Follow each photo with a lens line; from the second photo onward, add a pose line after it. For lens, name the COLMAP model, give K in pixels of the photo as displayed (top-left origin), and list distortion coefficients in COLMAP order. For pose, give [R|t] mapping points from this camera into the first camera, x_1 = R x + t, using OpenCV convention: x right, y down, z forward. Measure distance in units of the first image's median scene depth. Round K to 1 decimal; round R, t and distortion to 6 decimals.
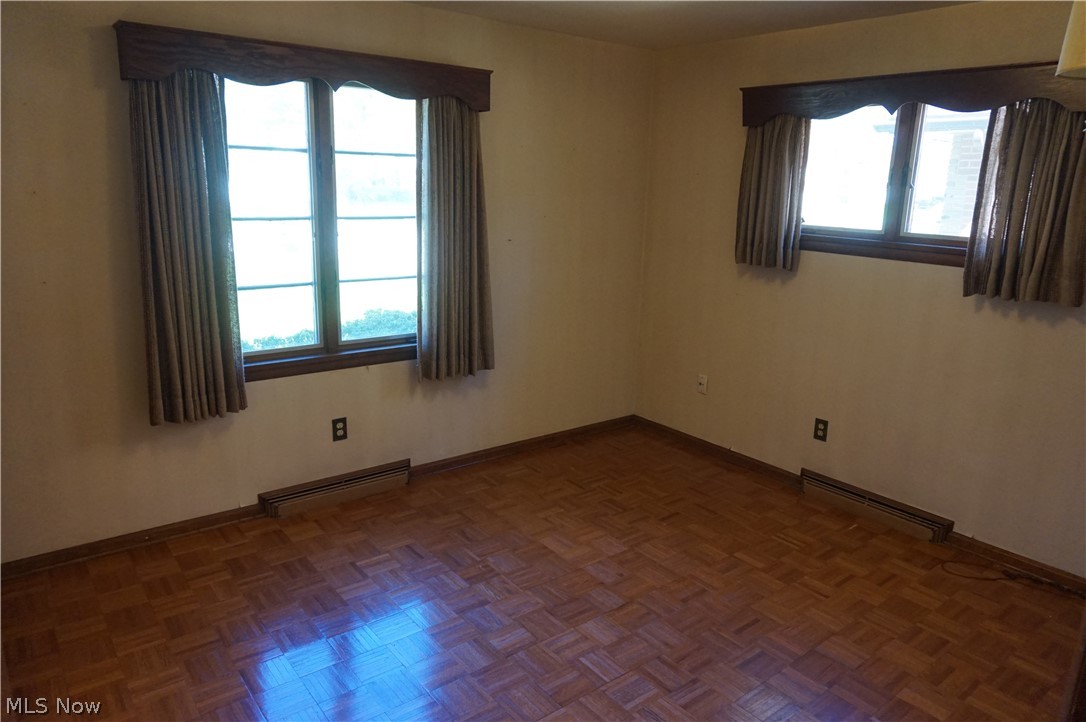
lens RADIAL K [[730.8, 0, 543.3], [0, 730.8, 367.7], [0, 0, 1]] dist [-0.034321, 0.027952]
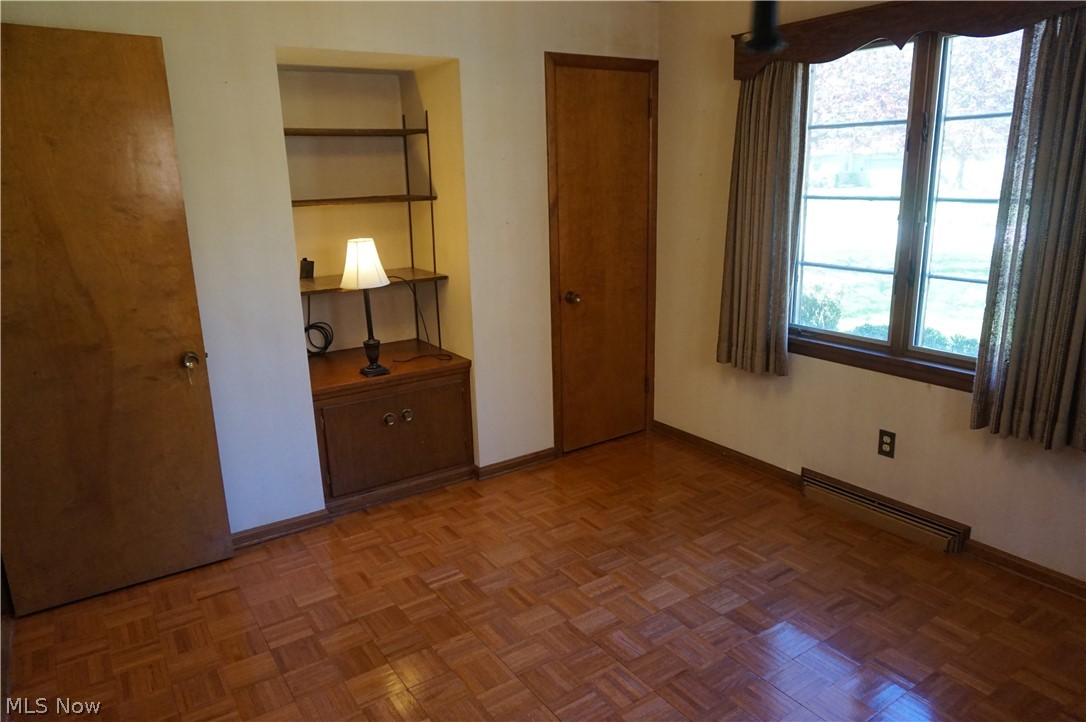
lens RADIAL K [[730.8, 0, 547.1], [0, 730.8, 361.5], [0, 0, 1]] dist [-0.034321, 0.027952]
pose [[-0.073025, 0.217567, -0.973310, 0.591936], [-0.221902, 0.947908, 0.228538, -0.120542], [0.972331, 0.232668, -0.020942, 0.627067]]
